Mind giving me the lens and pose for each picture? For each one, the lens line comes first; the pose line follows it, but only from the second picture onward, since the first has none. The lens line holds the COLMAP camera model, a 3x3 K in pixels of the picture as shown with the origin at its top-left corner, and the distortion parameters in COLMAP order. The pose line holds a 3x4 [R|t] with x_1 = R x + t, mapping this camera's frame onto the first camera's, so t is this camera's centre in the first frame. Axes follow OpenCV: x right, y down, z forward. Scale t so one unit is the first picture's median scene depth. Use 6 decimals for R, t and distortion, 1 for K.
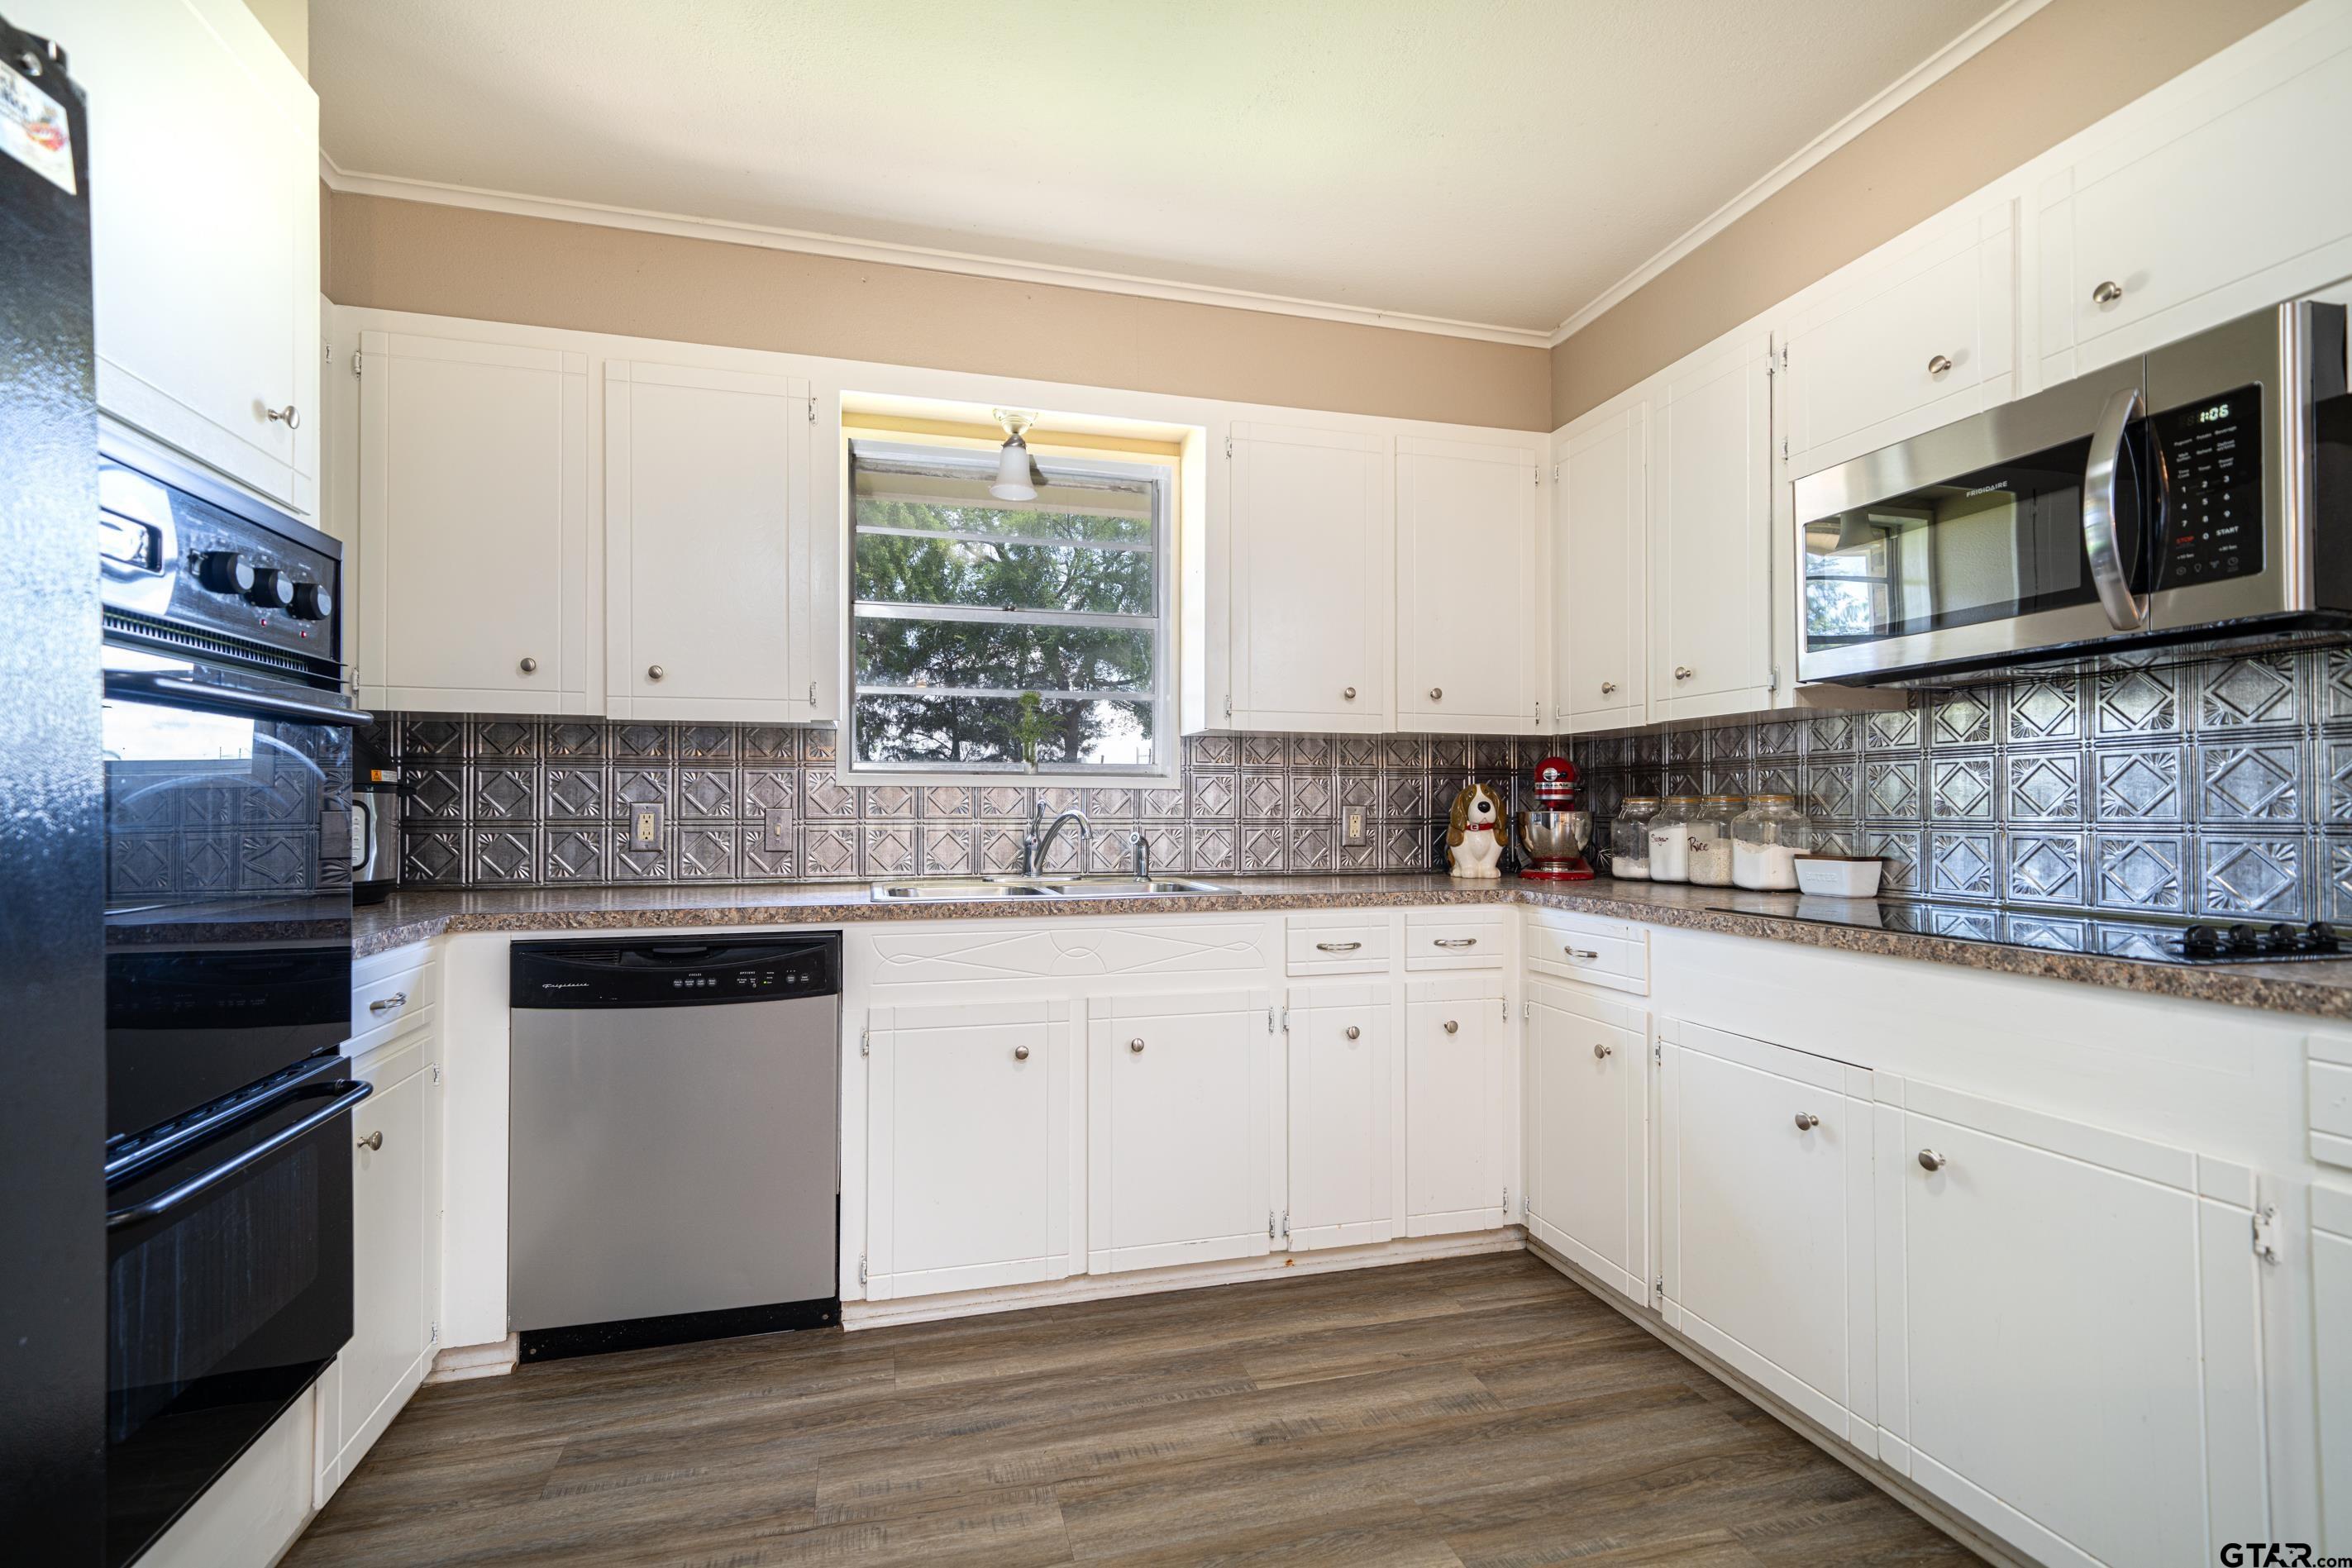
lens RADIAL K [[1070.4, 0, 1172.5], [0, 1070.4, 795.6], [0, 0, 1]] dist [0.014139, 0.000313]
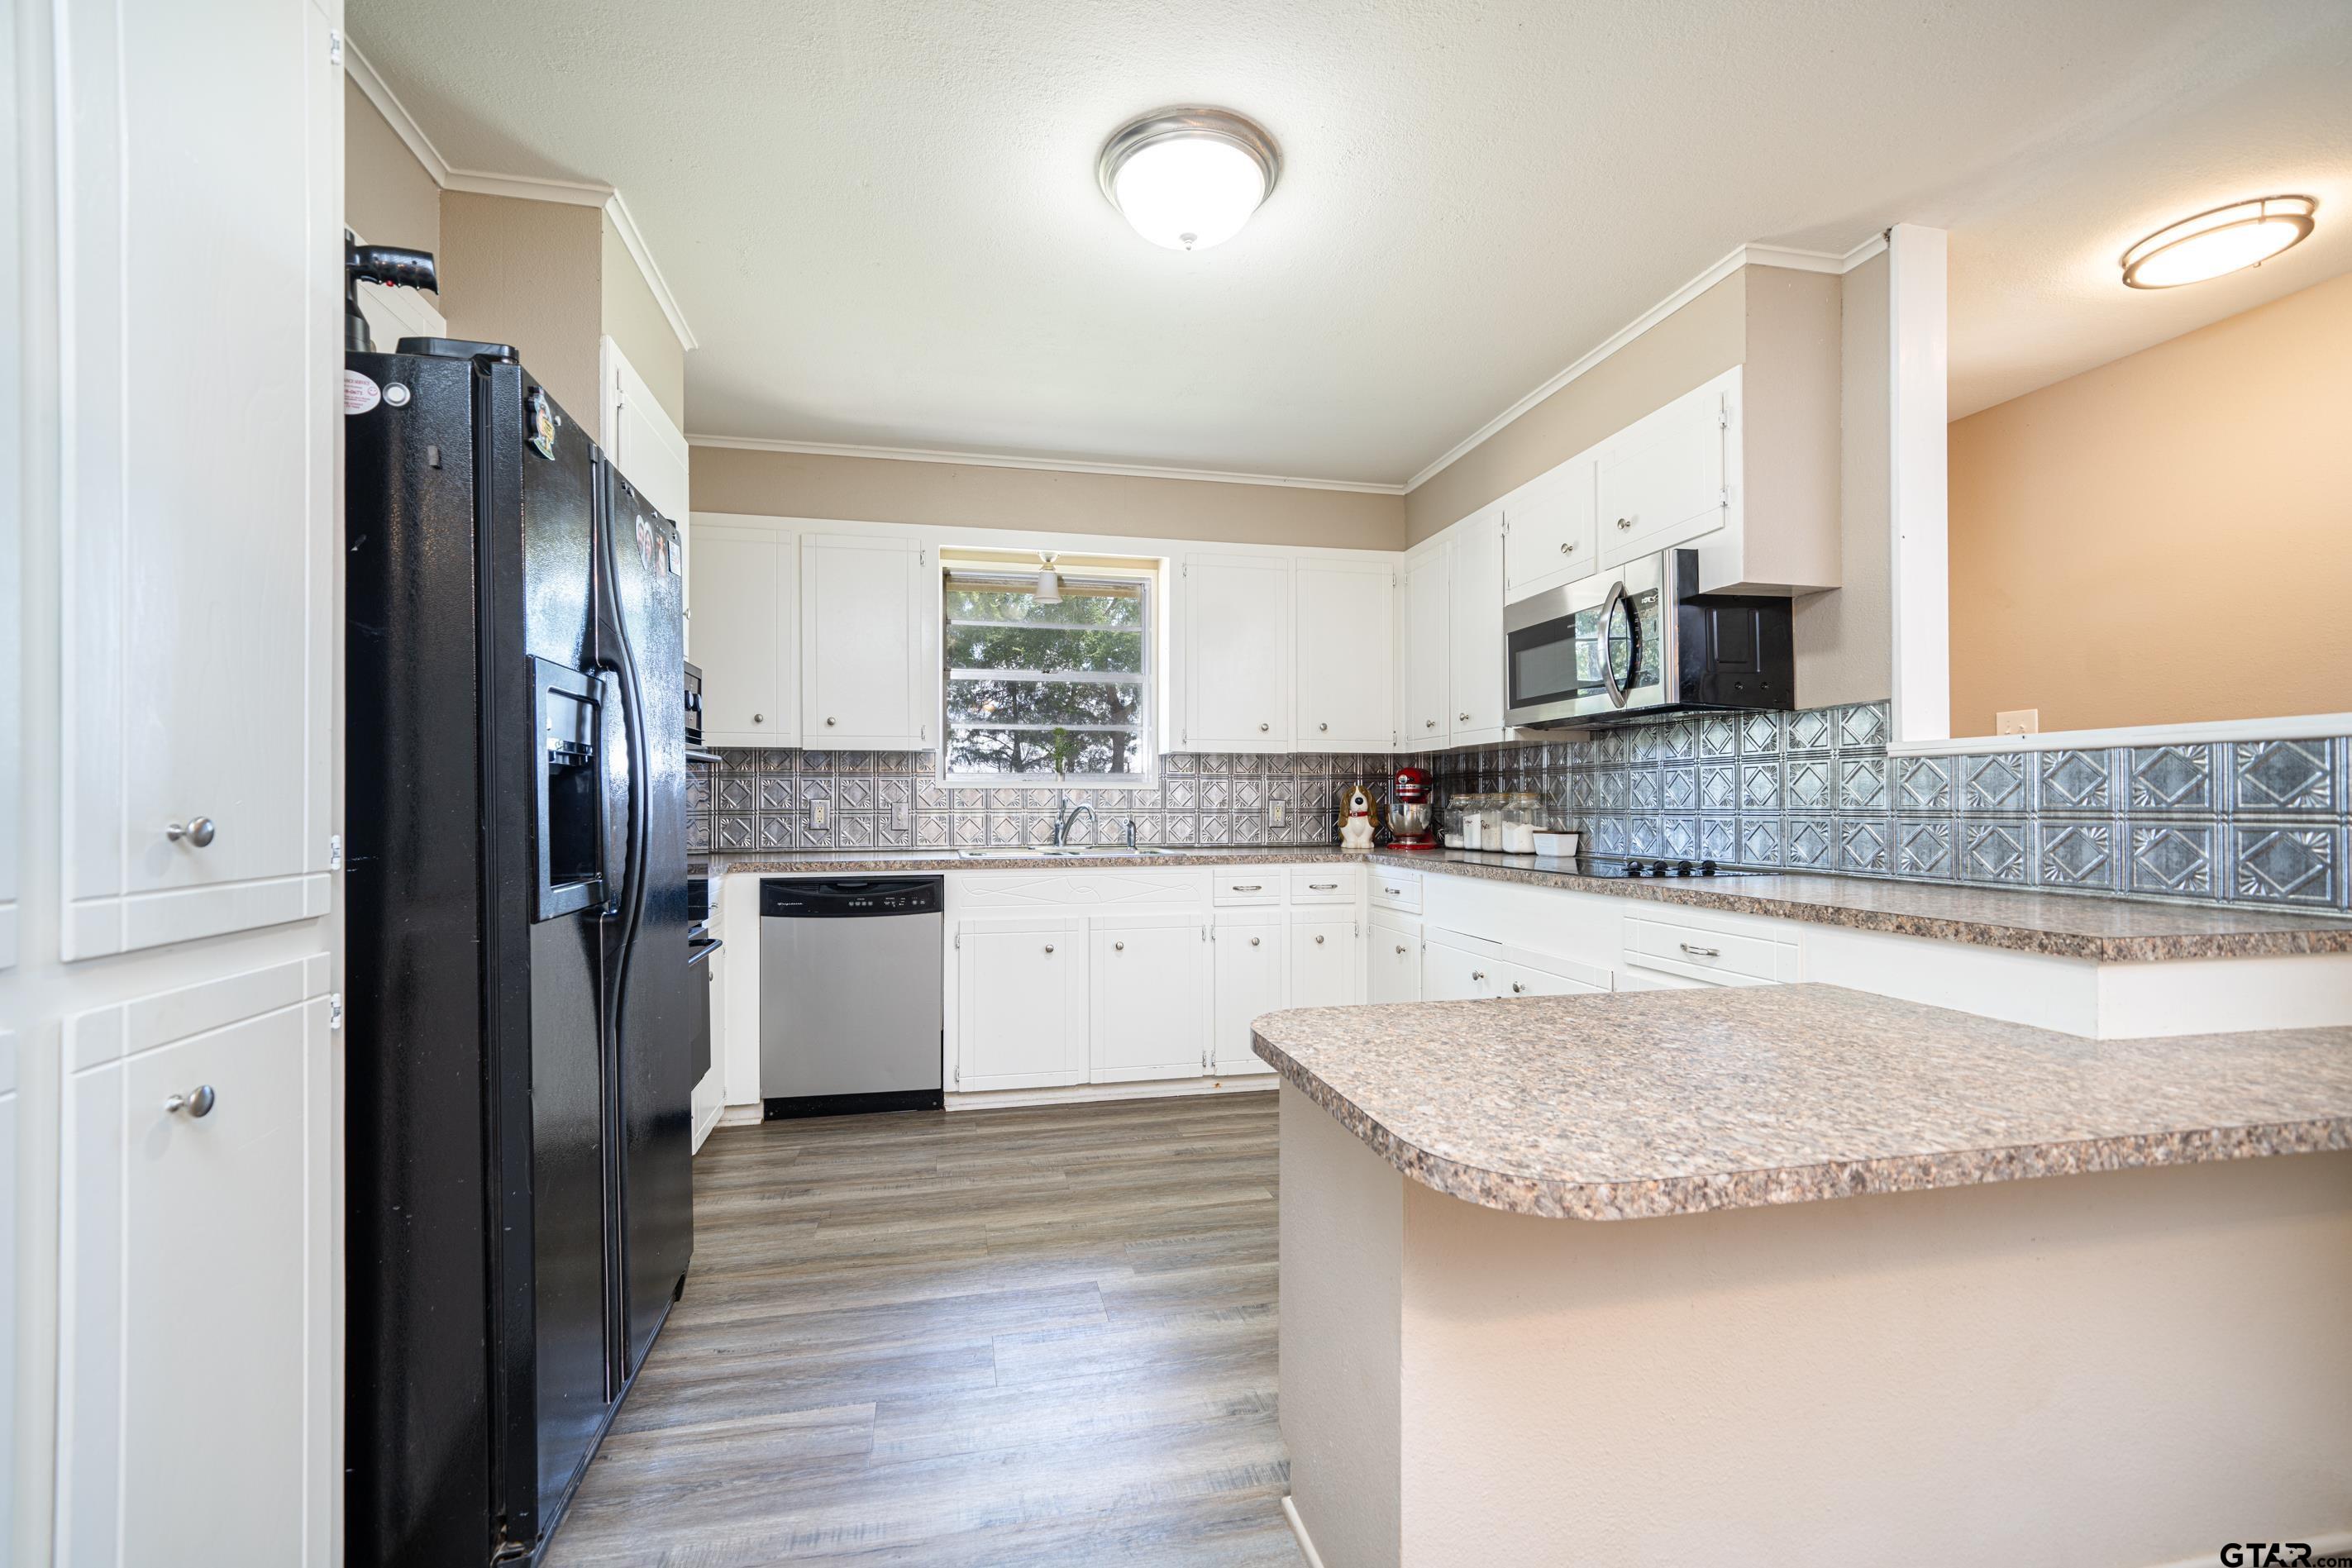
lens RADIAL K [[965.1, 0, 1167.1], [0, 965.1, 792.5], [0, 0, 1]] dist [0.002821, 0.000094]
pose [[0.998958, -0.002760, -0.045555, 0.098086], [0.002872, 0.999993, 0.002386, -0.006222], [0.045548, -0.002515, 0.998959, -0.434971]]
